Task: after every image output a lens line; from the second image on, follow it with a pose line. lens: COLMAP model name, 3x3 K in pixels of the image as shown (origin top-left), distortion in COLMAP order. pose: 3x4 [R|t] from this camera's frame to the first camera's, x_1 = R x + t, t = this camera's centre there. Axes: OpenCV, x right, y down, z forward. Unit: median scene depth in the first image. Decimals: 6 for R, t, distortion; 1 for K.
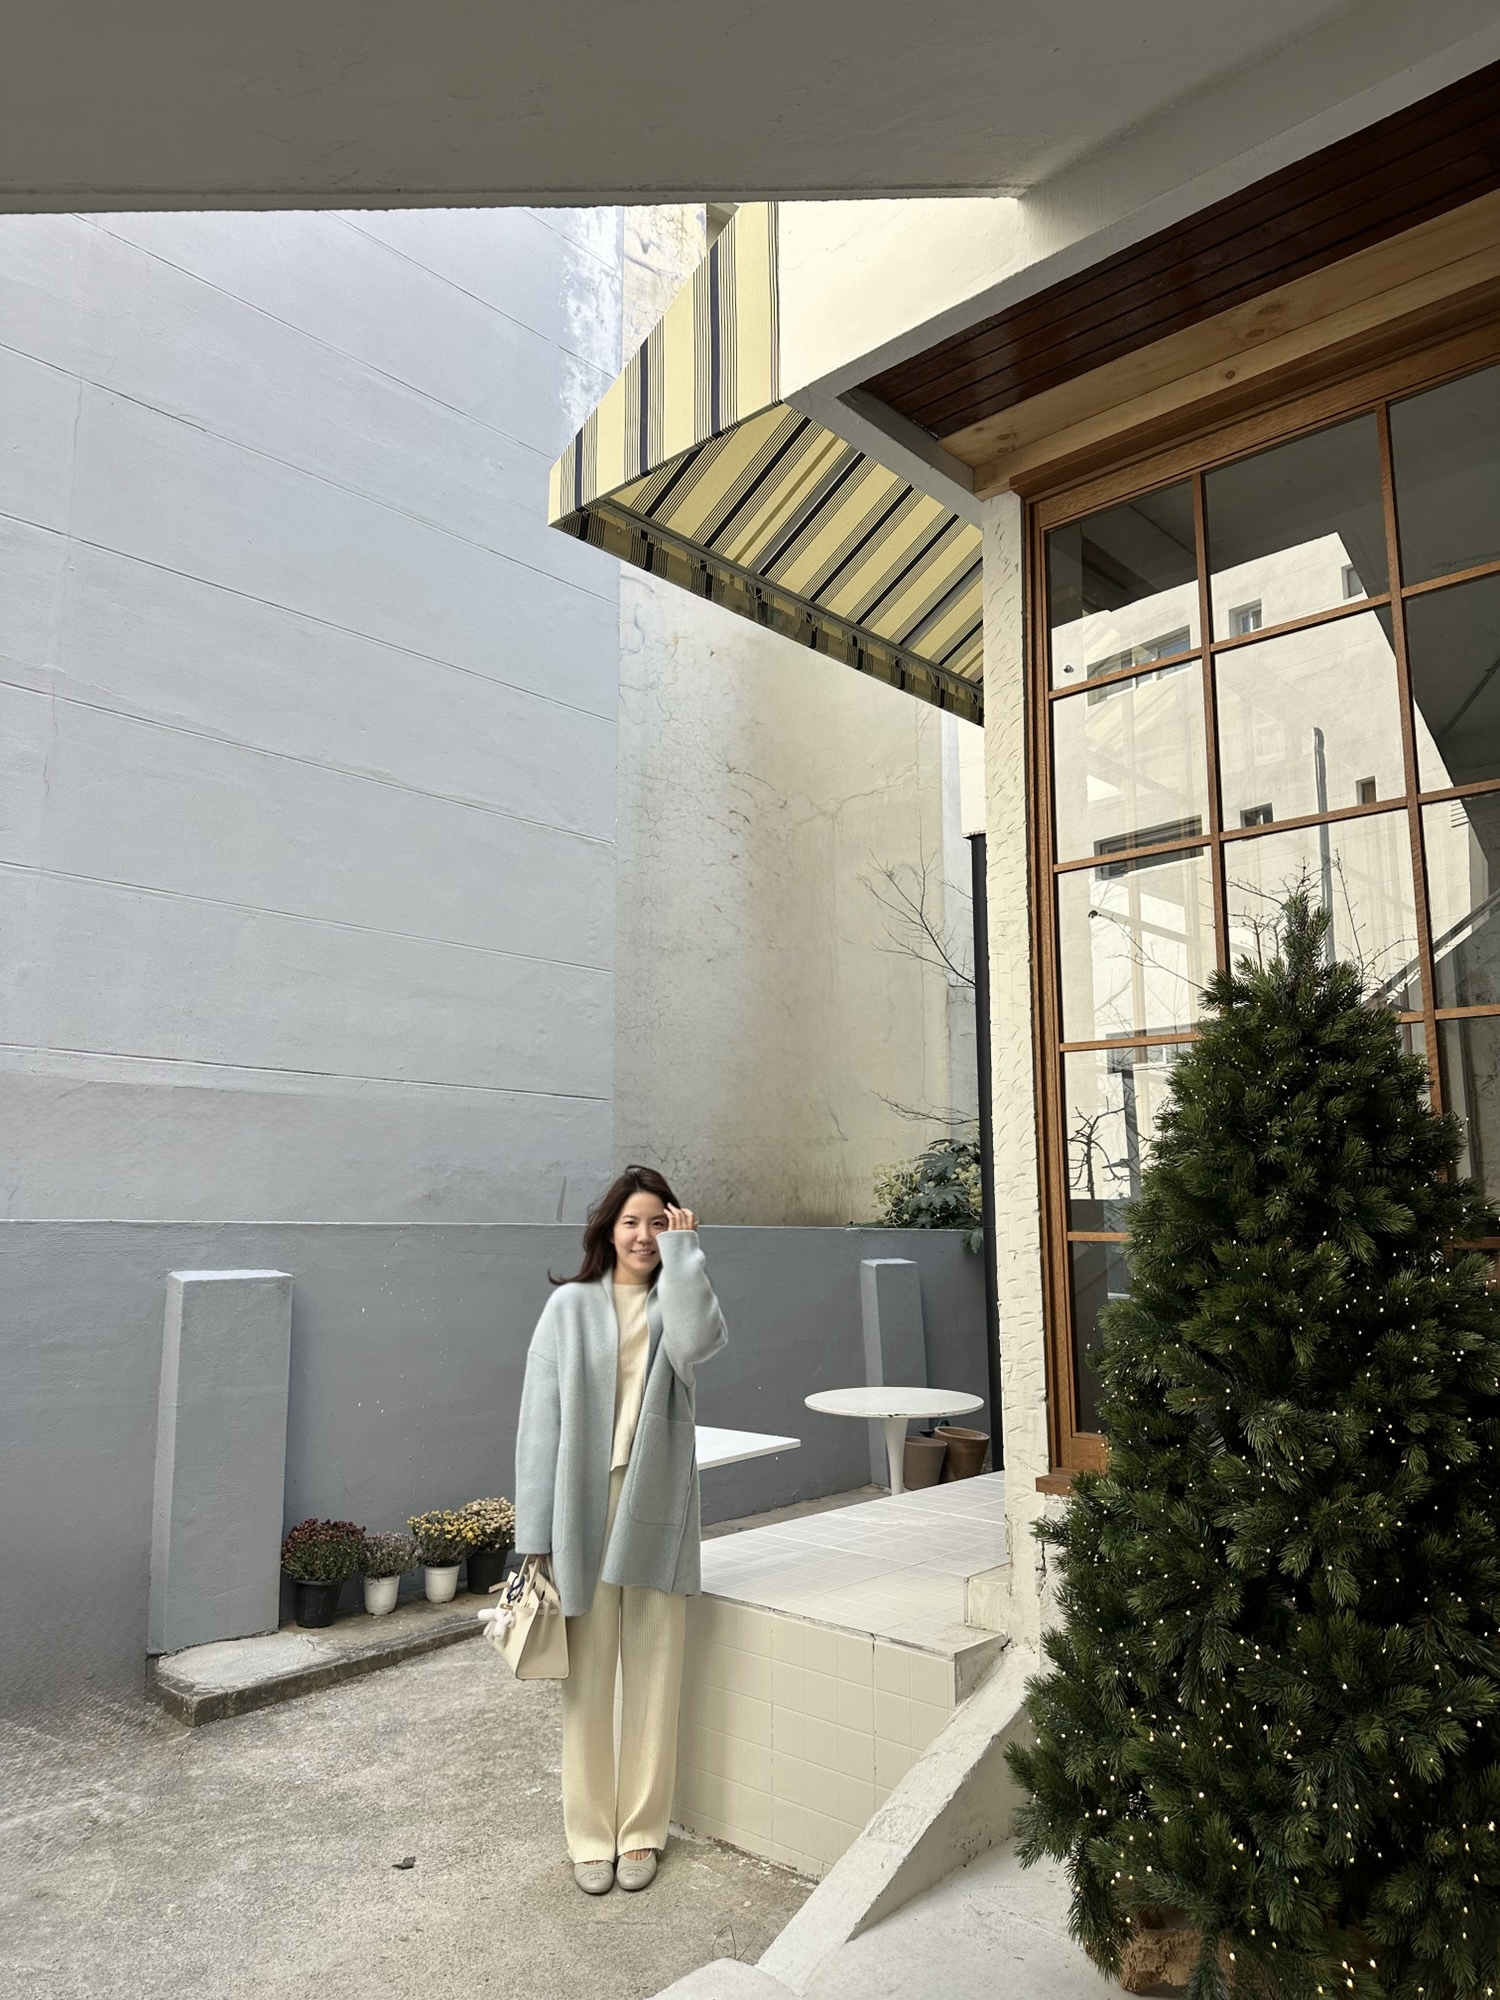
lens RADIAL K [[1251.6, 0, 750.0], [0, 1251.6, 1000.0], [0, 0, 1]] dist [0.034581, -0.024066]
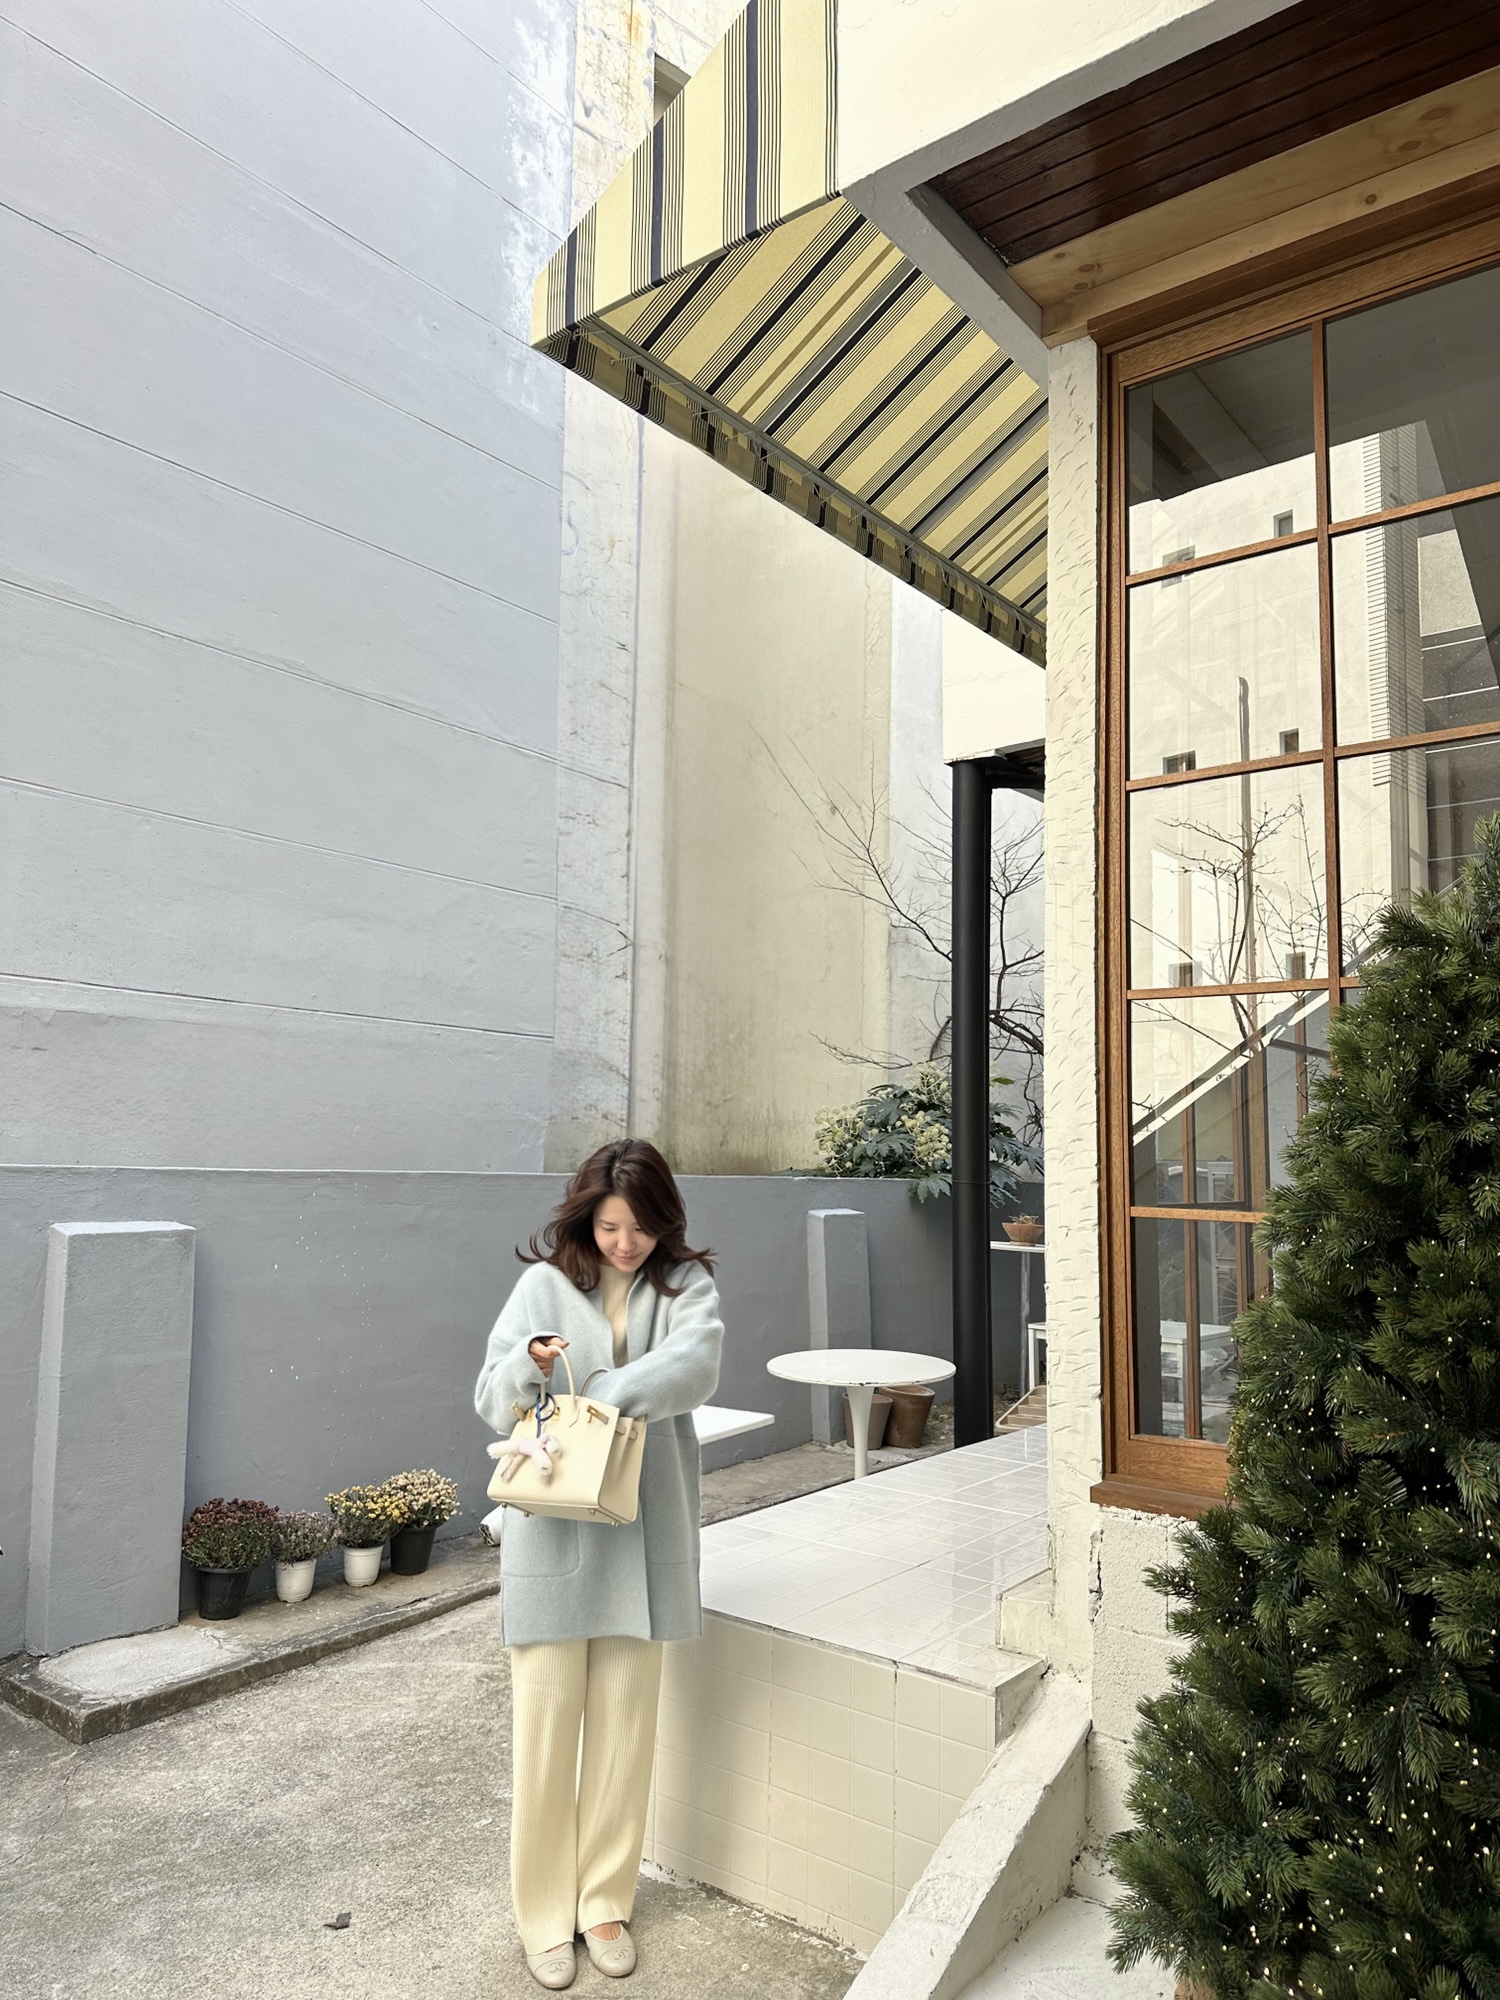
lens RADIAL K [[1251.6, 0, 750.0], [0, 1251.6, 1000.0], [0, 0, 1]] dist [0.034581, -0.024066]
pose [[0.996657, 0.025334, 0.077668, -0.070558], [-0.029166, 0.998392, 0.048609, 0.006646], [-0.076312, -0.050711, 0.995794, 0.141254]]
